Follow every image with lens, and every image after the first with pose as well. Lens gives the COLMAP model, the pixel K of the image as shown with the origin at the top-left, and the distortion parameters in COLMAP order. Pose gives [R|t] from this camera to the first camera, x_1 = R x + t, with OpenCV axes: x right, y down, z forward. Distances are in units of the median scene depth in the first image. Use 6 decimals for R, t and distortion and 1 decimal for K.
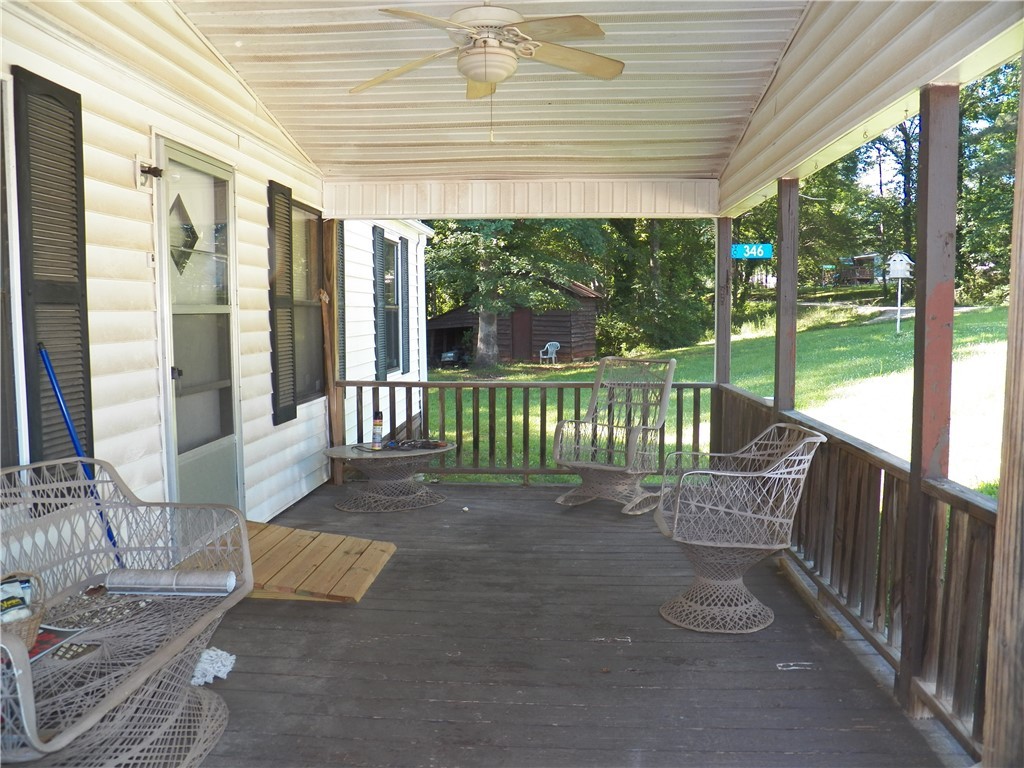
lens RADIAL K [[836.2, 0, 512.0], [0, 836.2, 384.0], [0, 0, 1]] dist [-0.149273, 0.118823]
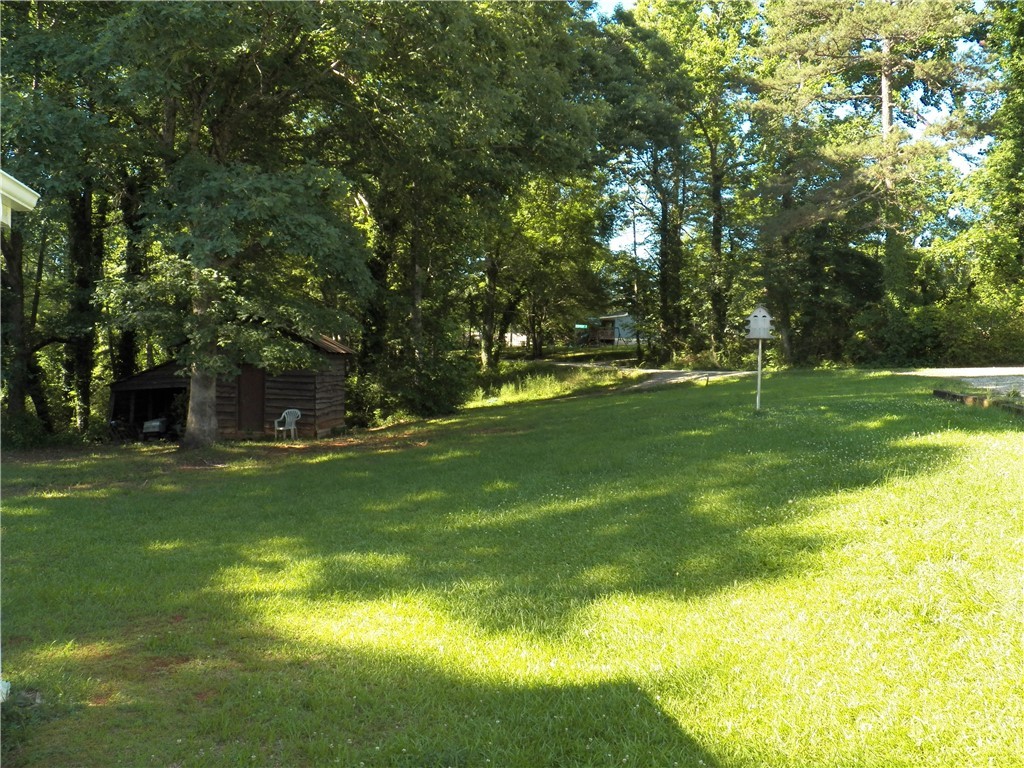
lens RADIAL K [[851.2, 0, 512.0], [0, 851.2, 384.0], [0, 0, 1]] dist [-0.091174, -0.001007]
pose [[0.952374, 0.018079, 0.304396, 0.002989], [0.002217, 0.997804, -0.066200, -0.018194], [-0.304924, 0.063722, 0.950242, 0.155420]]
